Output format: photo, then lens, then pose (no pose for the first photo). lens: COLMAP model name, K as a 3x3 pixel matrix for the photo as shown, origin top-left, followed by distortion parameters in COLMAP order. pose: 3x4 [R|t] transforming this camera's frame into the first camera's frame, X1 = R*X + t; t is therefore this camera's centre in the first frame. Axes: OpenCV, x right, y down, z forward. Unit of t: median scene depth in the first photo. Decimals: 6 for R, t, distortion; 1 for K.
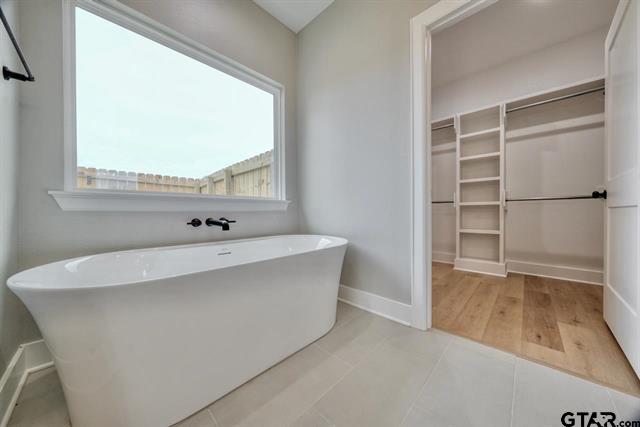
lens RADIAL K [[217.4, 0, 320.0], [0, 217.4, 213.5], [0, 0, 1]] dist [0.000951, 0.000108]
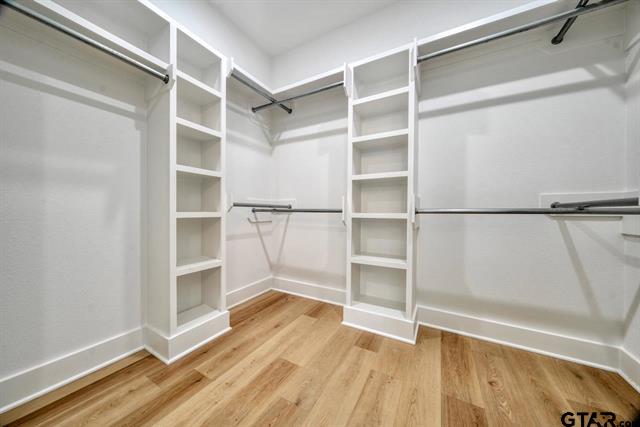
lens RADIAL K [[217.4, 0, 320.0], [0, 217.4, 213.5], [0, 0, 1]] dist [0.000951, 0.000108]
pose [[0.966203, 0.011789, 0.257511, 0.433319], [-0.011113, 0.999930, -0.004079, -0.048478], [-0.257541, 0.001080, 0.966267, 0.478017]]
